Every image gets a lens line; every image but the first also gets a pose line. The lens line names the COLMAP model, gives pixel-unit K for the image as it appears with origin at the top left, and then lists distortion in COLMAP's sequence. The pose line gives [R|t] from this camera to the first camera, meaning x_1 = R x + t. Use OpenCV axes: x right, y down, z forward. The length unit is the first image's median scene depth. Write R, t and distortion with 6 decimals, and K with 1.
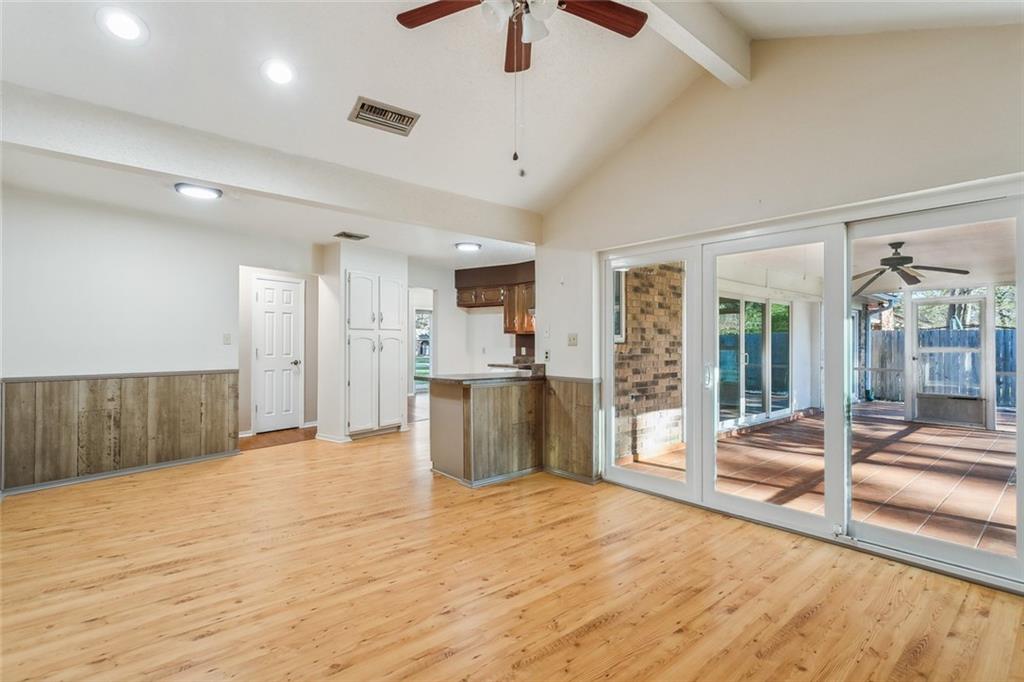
lens RADIAL K [[483.0, 0, 512.0], [0, 483.0, 341.0], [0, 0, 1]] dist [0.003505, 0.000509]
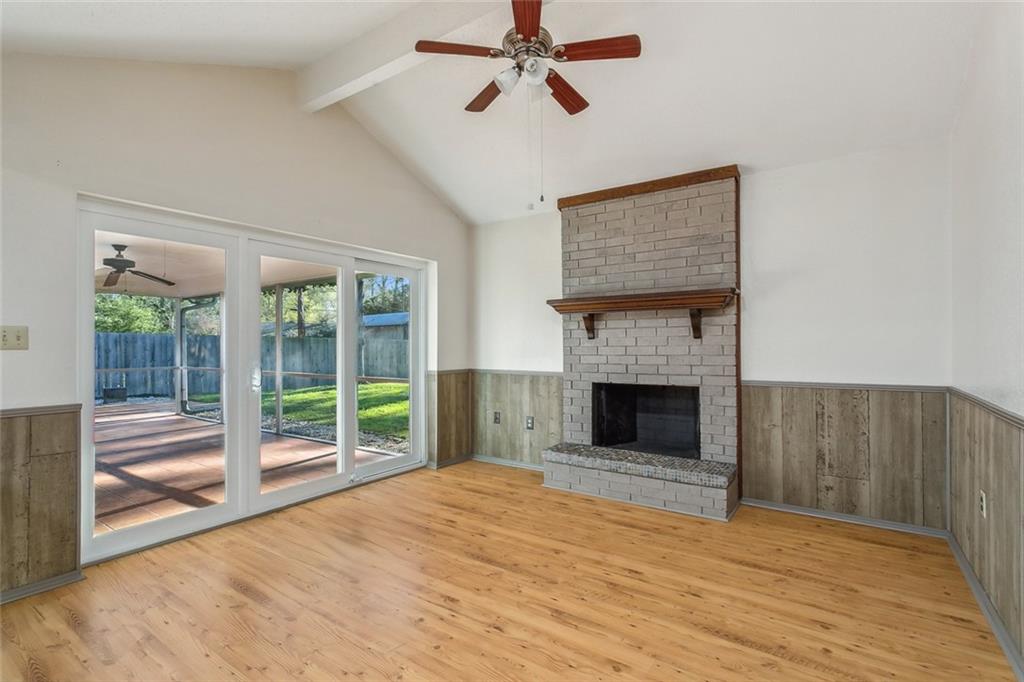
lens RADIAL K [[483.1, 0, 512.0], [0, 483.1, 341.0], [0, 0, 1]] dist [-0.001354, 0.000165]
pose [[-0.250920, 0.003653, 0.968001, -0.940067], [-0.002886, 0.999986, -0.004522, 0.003023], [-0.968003, -0.003929, -0.250906, 1.076942]]
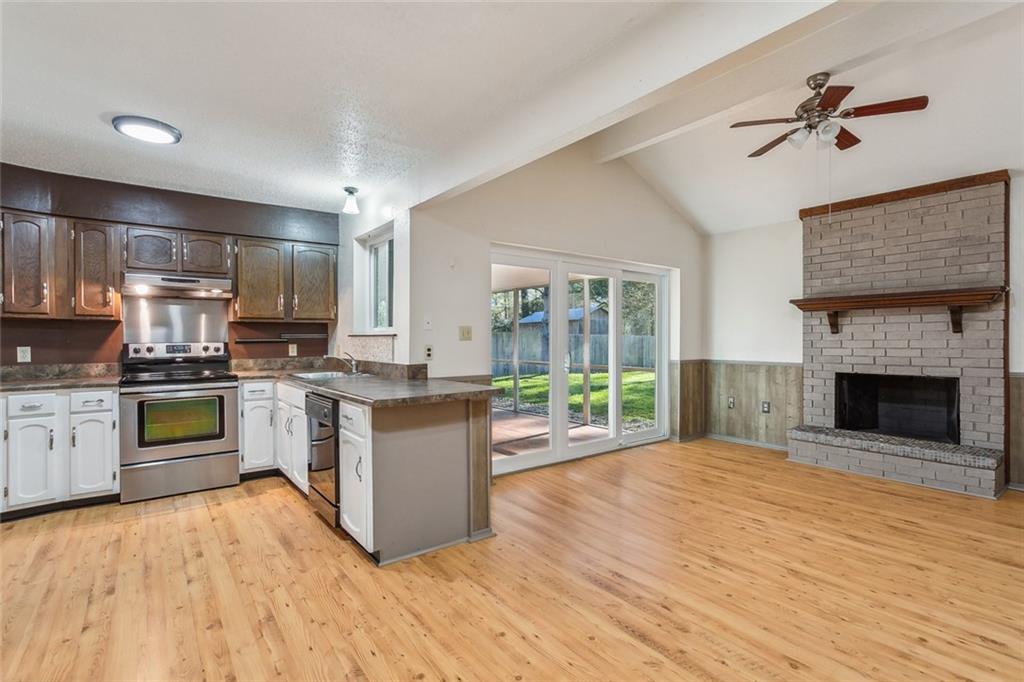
lens RADIAL K [[483.0, 0, 512.0], [0, 483.0, 341.0], [0, 0, 1]] dist [0.003505, 0.000509]
pose [[0.055838, -0.007522, 0.998412, -1.343358], [-0.003943, 0.999962, 0.007754, 0.006985], [-0.998432, -0.004370, 0.055806, 1.548908]]
